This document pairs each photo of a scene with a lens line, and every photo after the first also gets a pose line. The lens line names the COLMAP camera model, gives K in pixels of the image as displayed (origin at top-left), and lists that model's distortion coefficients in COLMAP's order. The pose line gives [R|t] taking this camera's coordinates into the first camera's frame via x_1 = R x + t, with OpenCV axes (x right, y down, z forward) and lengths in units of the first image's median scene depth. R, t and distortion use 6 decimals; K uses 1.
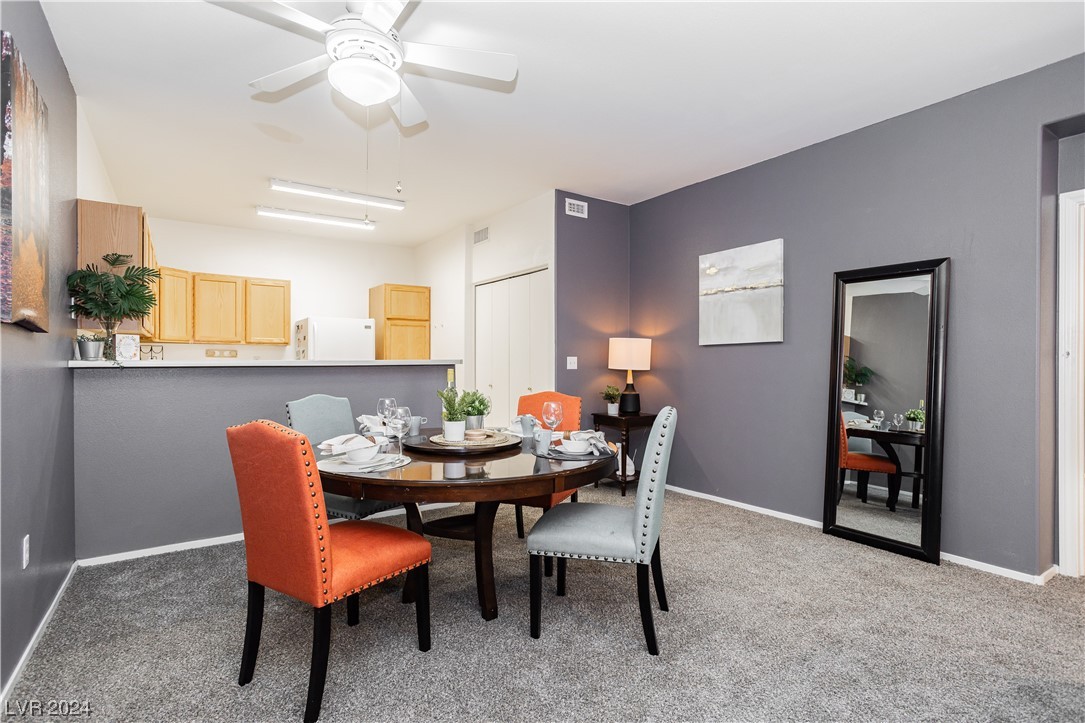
lens RADIAL K [[547.2, 0, 543.9], [0, 547.2, 349.4], [0, 0, 1]] dist [-0.047670, 0.031596]
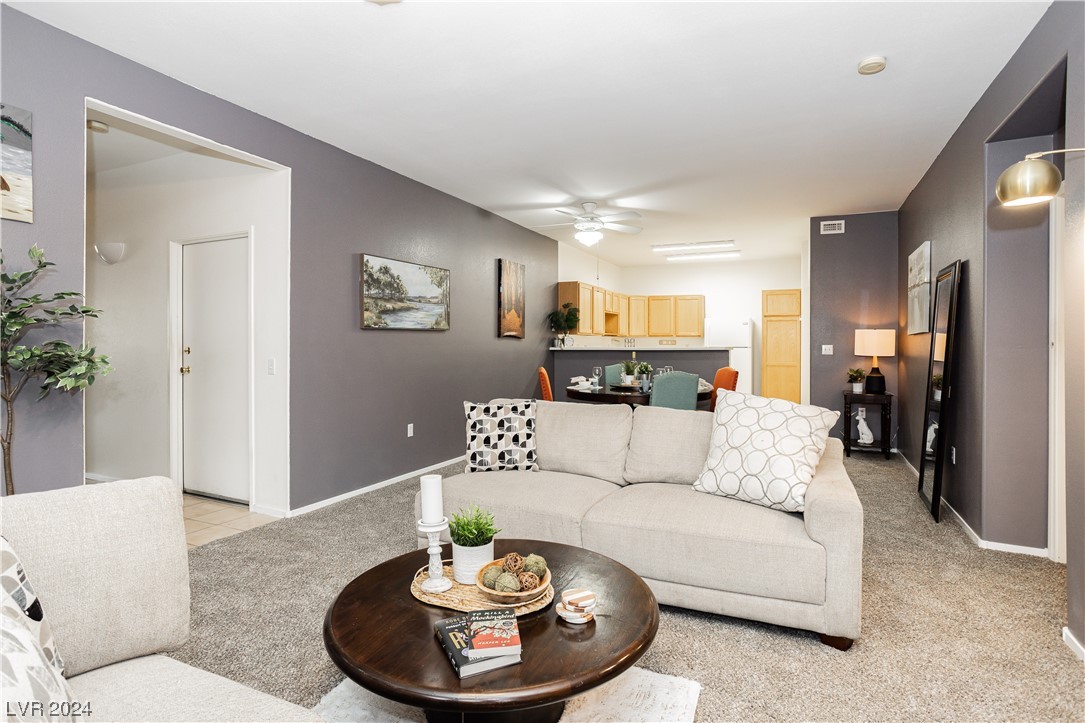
lens RADIAL K [[547.2, 0, 543.9], [0, 547.2, 349.4], [0, 0, 1]] dist [-0.047670, 0.031596]
pose [[0.506918, 0.007194, -0.861964, 0.790501], [0.018566, 0.999642, 0.019261, -0.012275], [0.861794, -0.025767, 0.506603, -0.212725]]
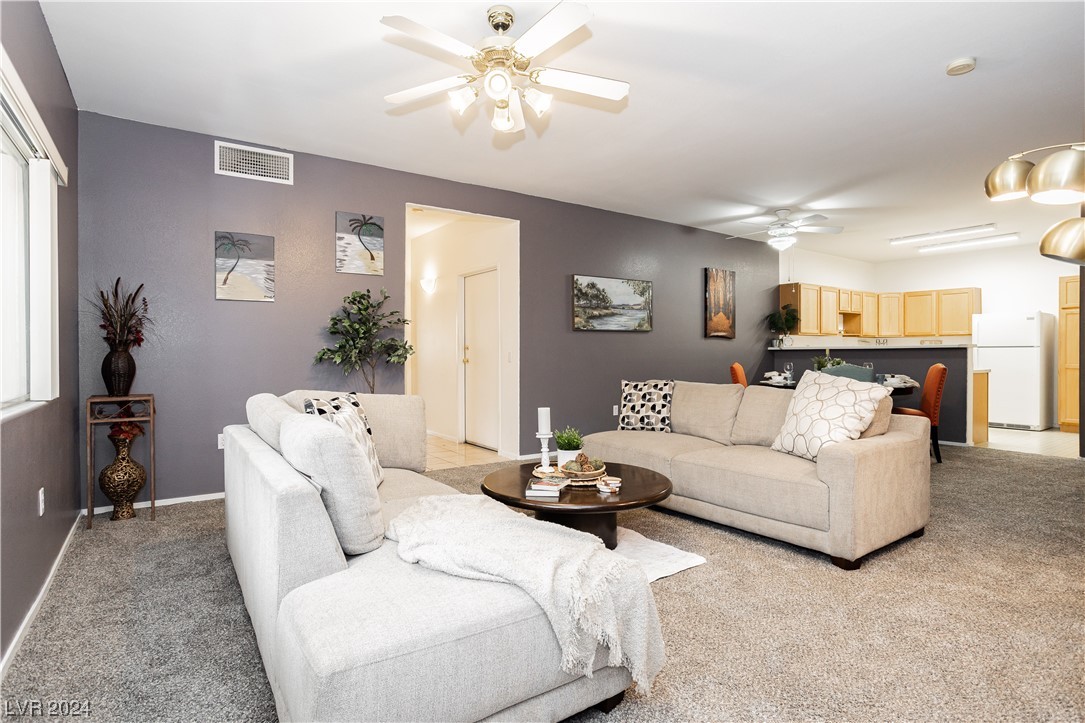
lens RADIAL K [[552.3, 0, 542.5], [0, 552.3, 361.5], [0, 0, 1]] dist [-0.044243, 0.033907]
pose [[0.012319, 0.013737, -0.999830, 1.076507], [0.024814, 0.999593, 0.014040, 0.014289], [0.999616, -0.024983, 0.011973, -0.106398]]
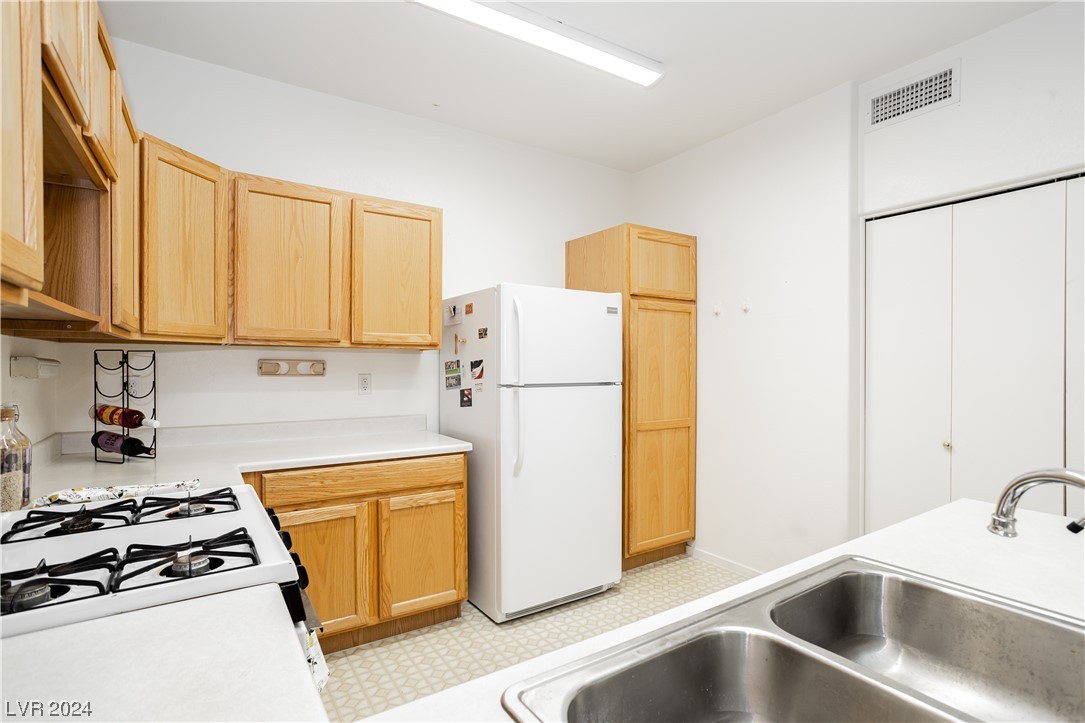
lens RADIAL K [[531.3, 0, 576.4], [0, 531.3, 366.6], [0, 0, 1]] dist [-0.056448, 0.000194]
pose [[0.999996, 0.000813, 0.002567, -0.440017], [-0.000874, 0.999720, 0.023635, -0.005033], [-0.002547, -0.023637, 0.999717, 0.683560]]
